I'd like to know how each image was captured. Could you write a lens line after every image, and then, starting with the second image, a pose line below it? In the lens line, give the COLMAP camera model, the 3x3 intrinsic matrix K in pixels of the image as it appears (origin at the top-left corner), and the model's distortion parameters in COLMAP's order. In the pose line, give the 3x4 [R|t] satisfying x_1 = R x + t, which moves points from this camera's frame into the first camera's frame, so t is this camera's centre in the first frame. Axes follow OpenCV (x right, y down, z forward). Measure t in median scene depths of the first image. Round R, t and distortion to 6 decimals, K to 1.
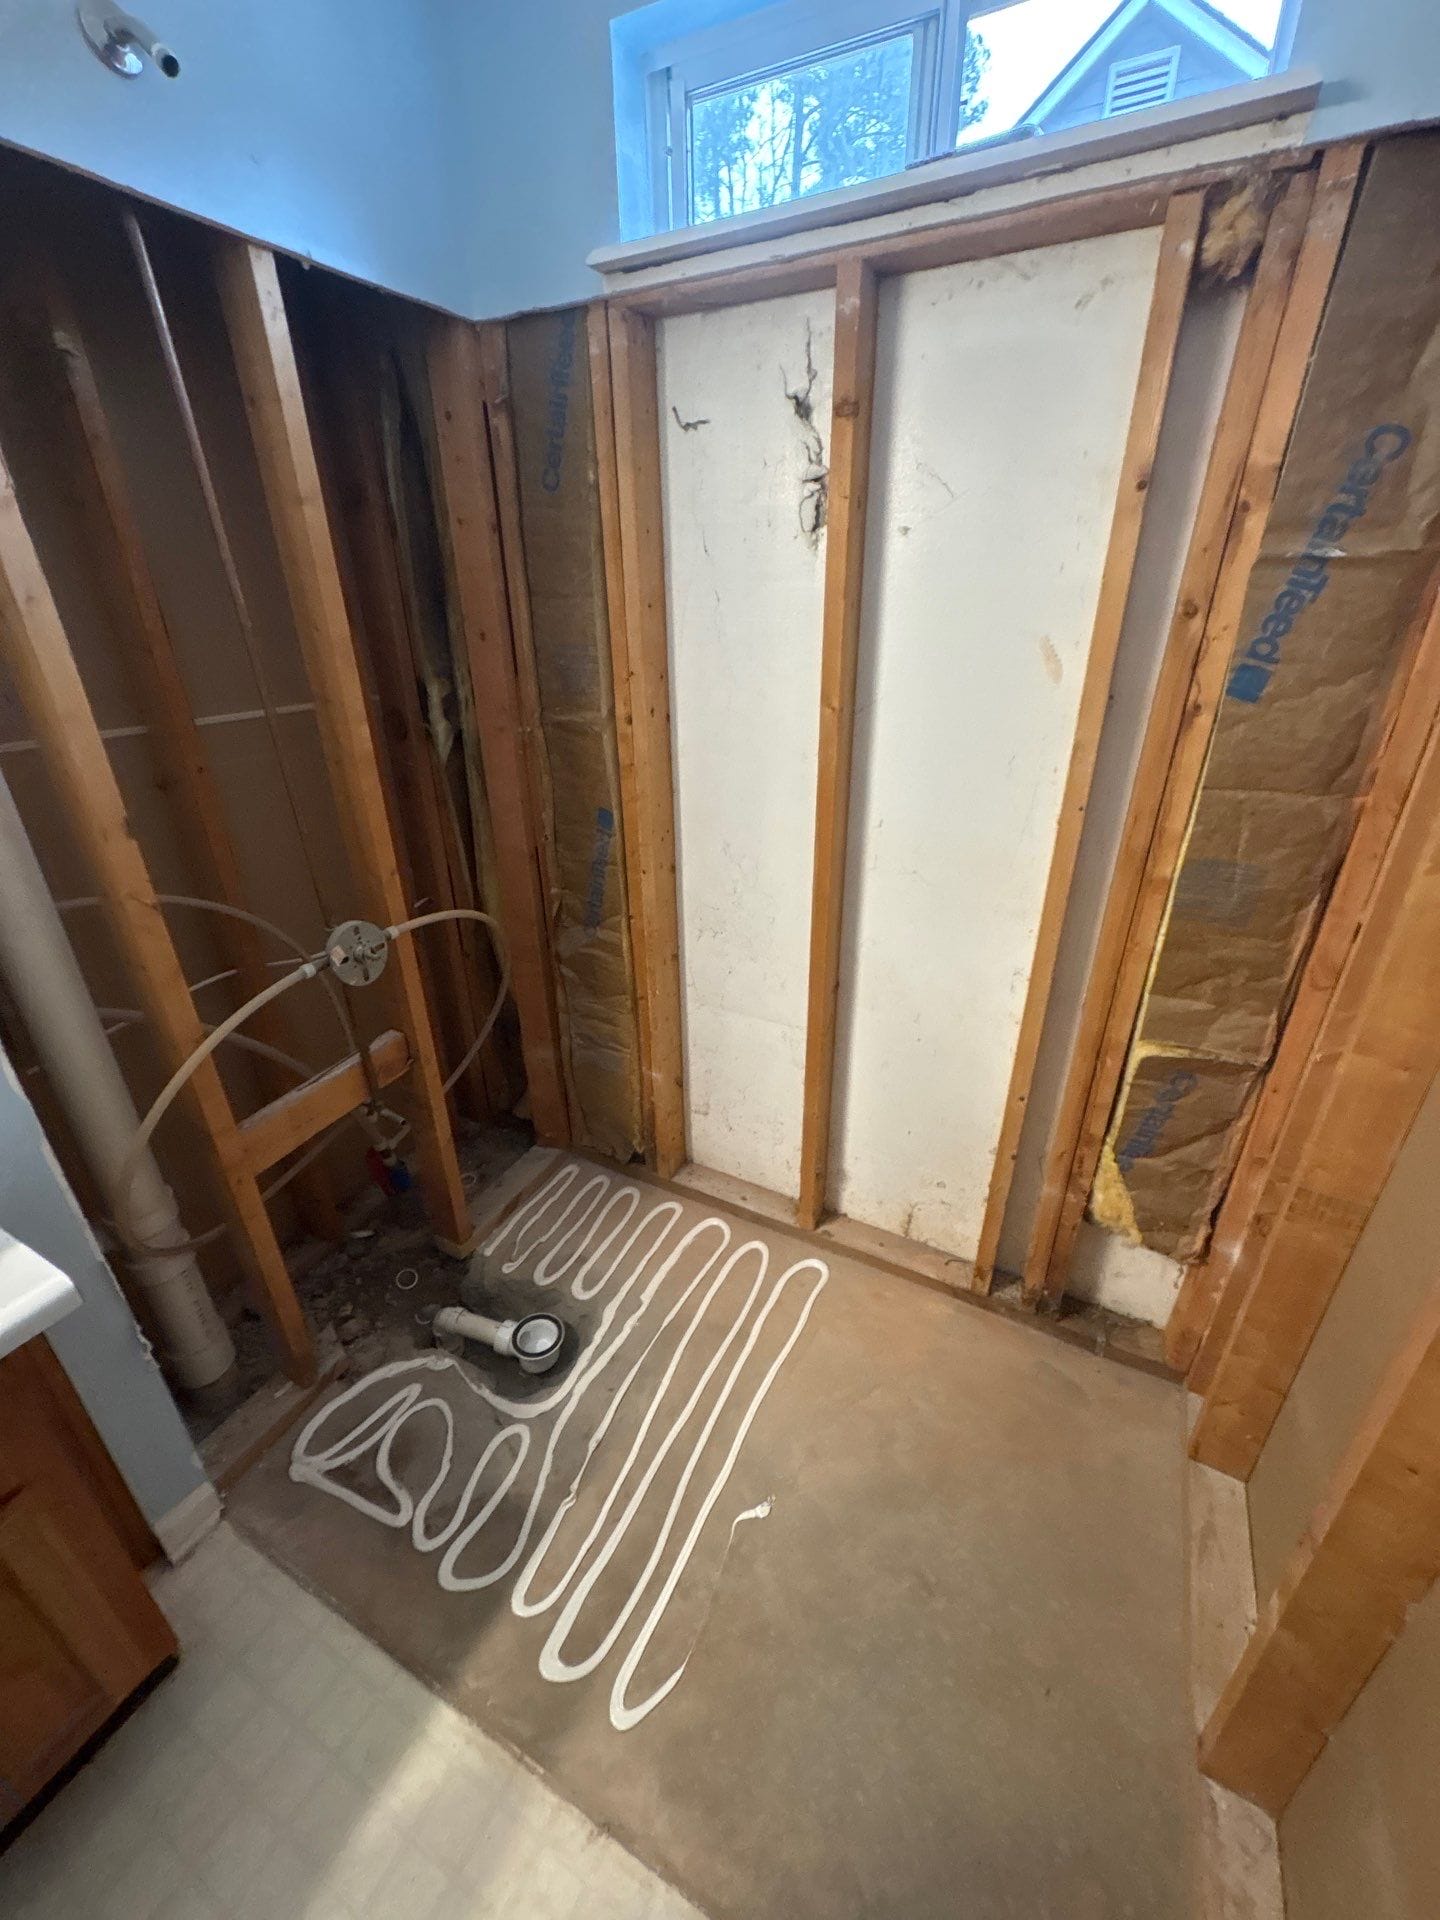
lens RADIAL K [[796.2, 0, 717.8], [0, 796.2, 983.7], [0, 0, 1]] dist [0.014332, -0.005855]
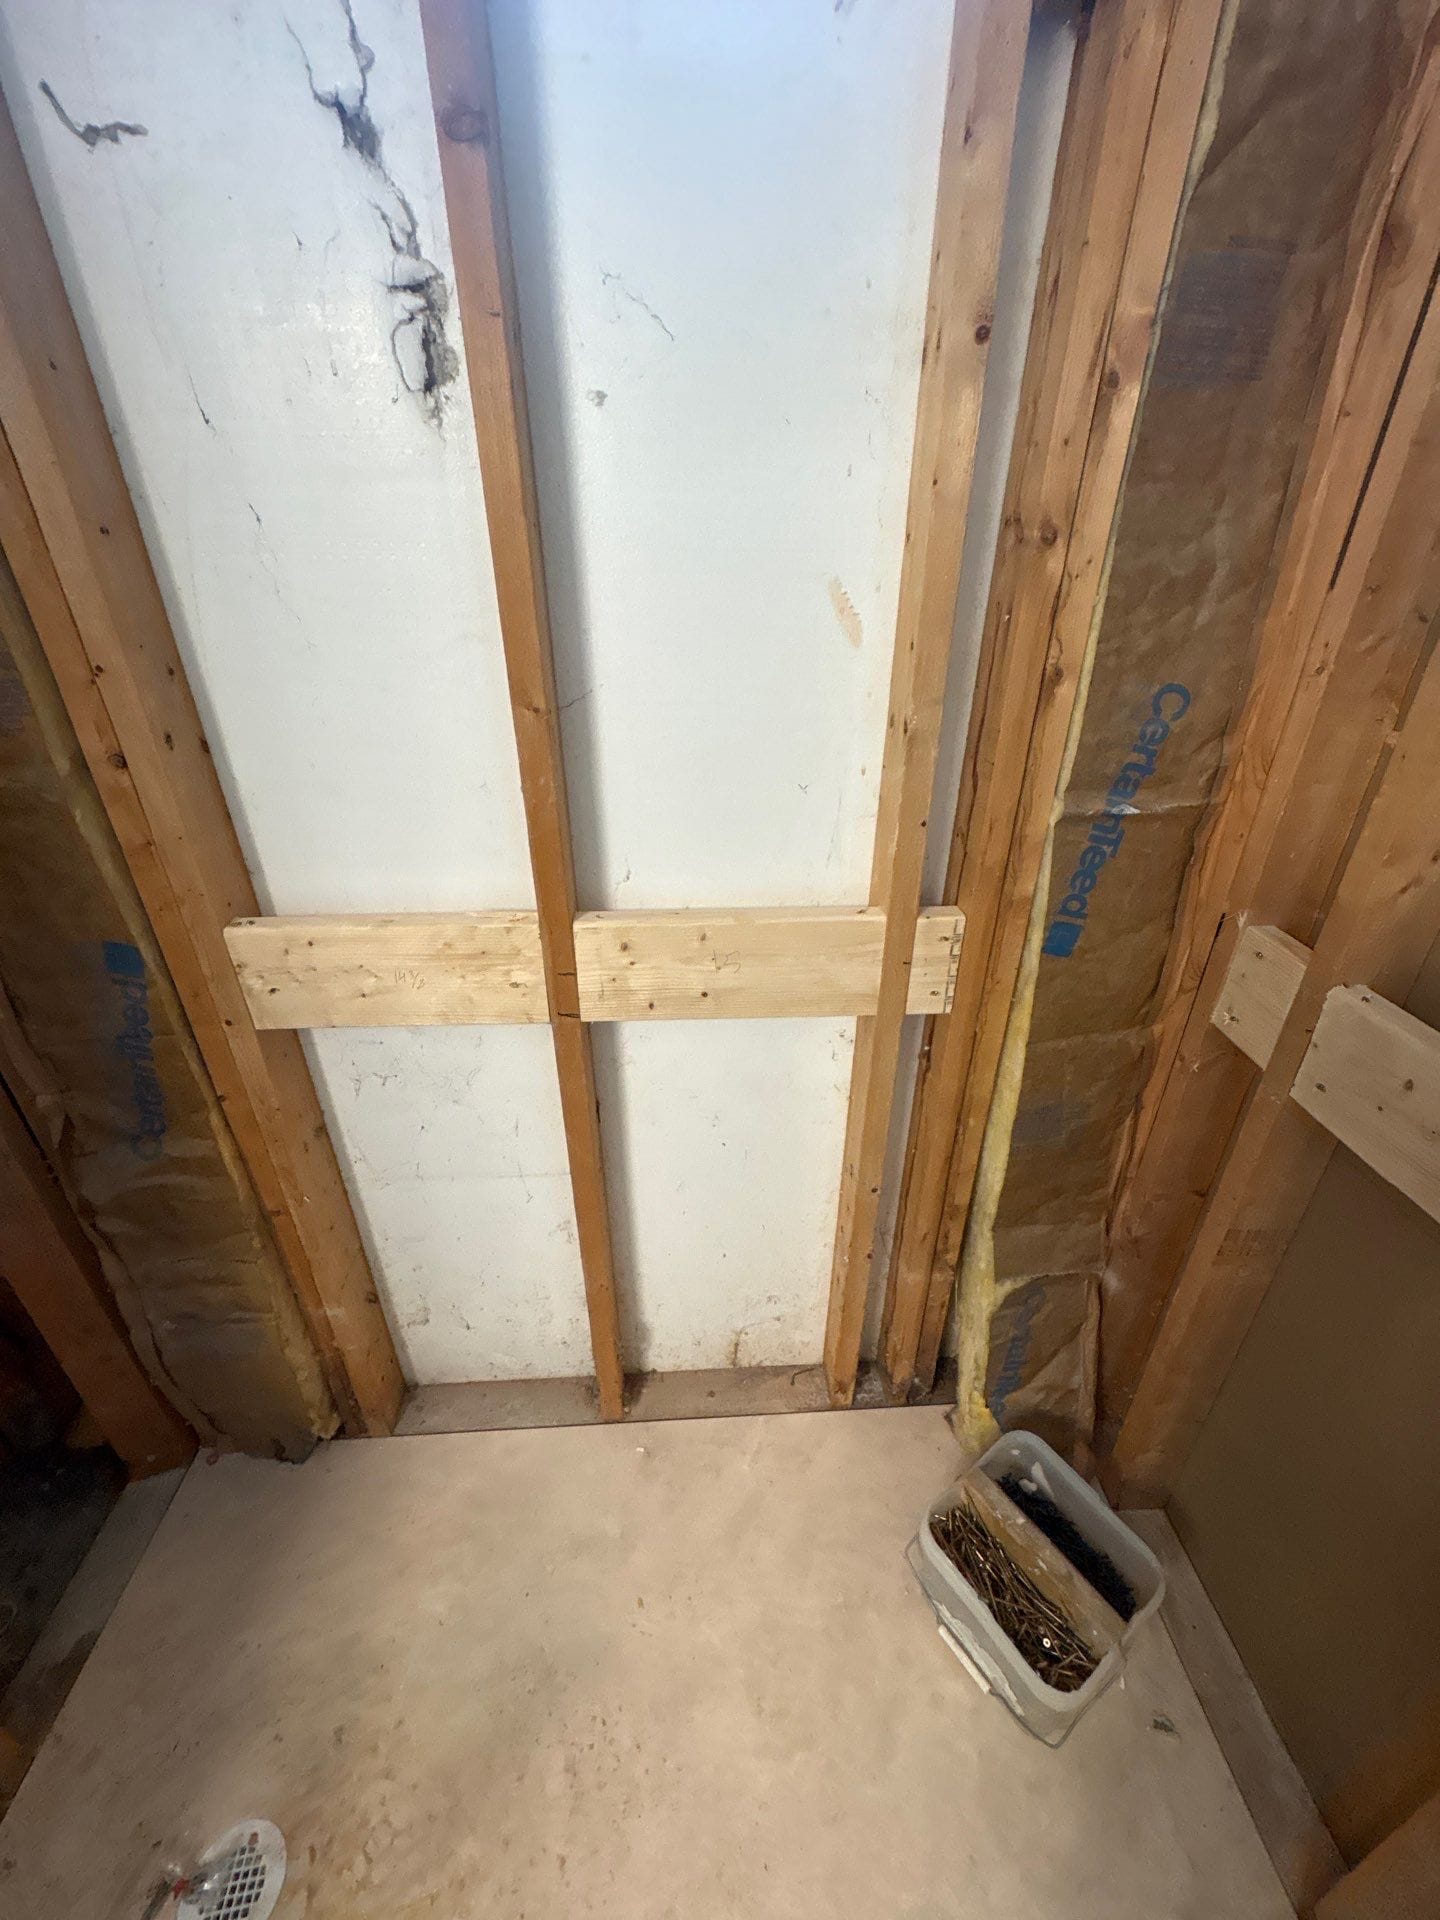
lens RADIAL K [[796.2, 0, 717.8], [0, 796.2, 983.7], [0, 0, 1]] dist [0.014332, -0.005855]
pose [[0.856045, -0.245844, 0.454696, -0.053340], [0.227468, 0.969071, 0.095706, -0.159612], [-0.464162, 0.021500, 0.885490, 0.381660]]
